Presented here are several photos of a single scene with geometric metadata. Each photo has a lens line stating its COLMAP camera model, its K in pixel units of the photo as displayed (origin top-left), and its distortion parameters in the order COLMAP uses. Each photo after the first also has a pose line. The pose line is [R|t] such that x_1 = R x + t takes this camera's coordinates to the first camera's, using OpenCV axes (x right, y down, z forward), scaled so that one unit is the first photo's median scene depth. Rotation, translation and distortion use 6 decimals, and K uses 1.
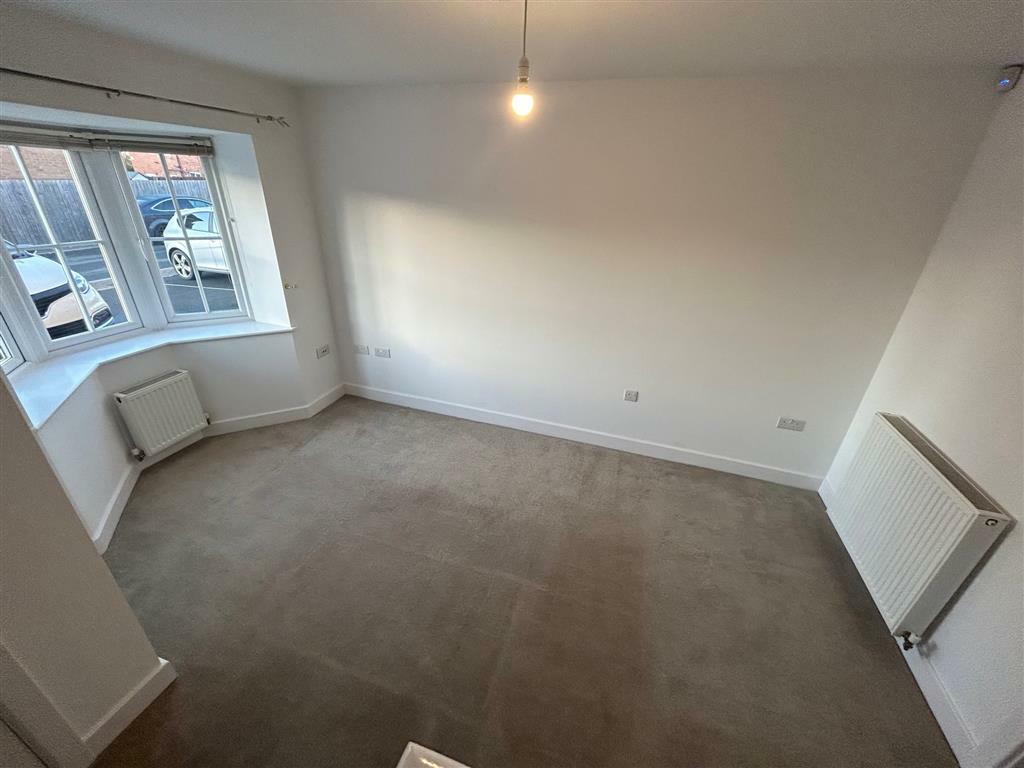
lens RADIAL K [[415.2, 0, 515.1], [0, 415.2, 388.4], [0, 0, 1]] dist [-0.004234, 0.000252]
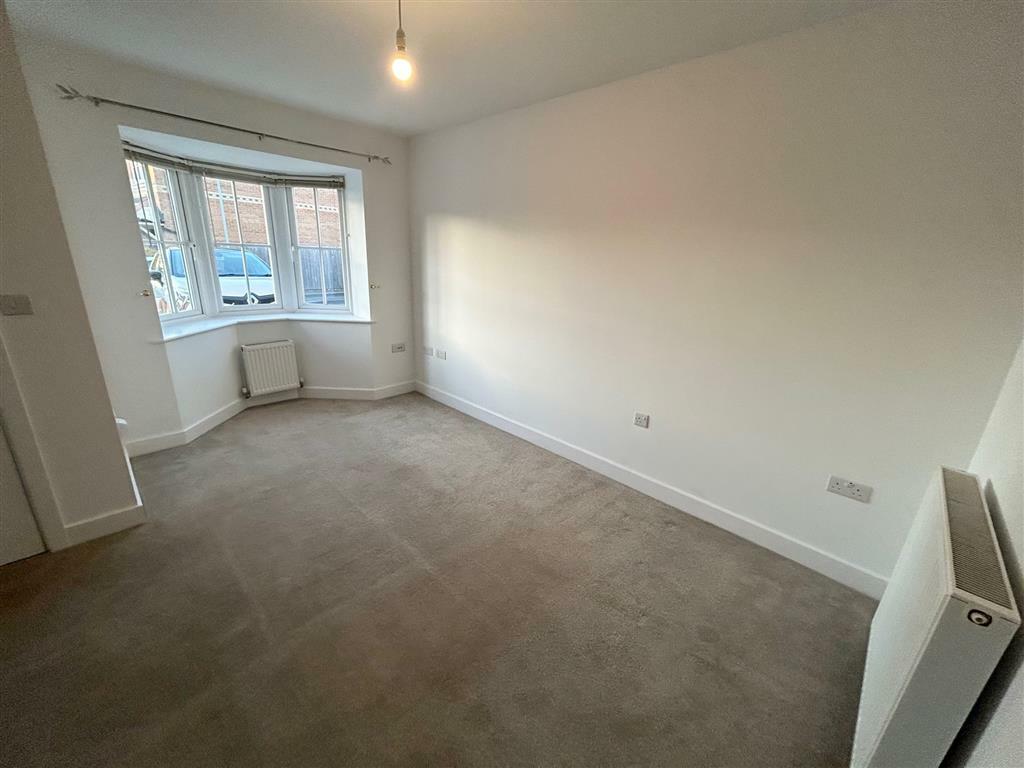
lens RADIAL K [[415.2, 0, 510.5], [0, 415.2, 388.0], [0, 0, 1]] dist [-0.004234, 0.000252]
pose [[0.892837, 0.138845, -0.428444, 0.413621], [-0.208127, 0.970823, -0.119105, 0.116879], [0.399407, 0.195512, 0.895684, 0.117330]]
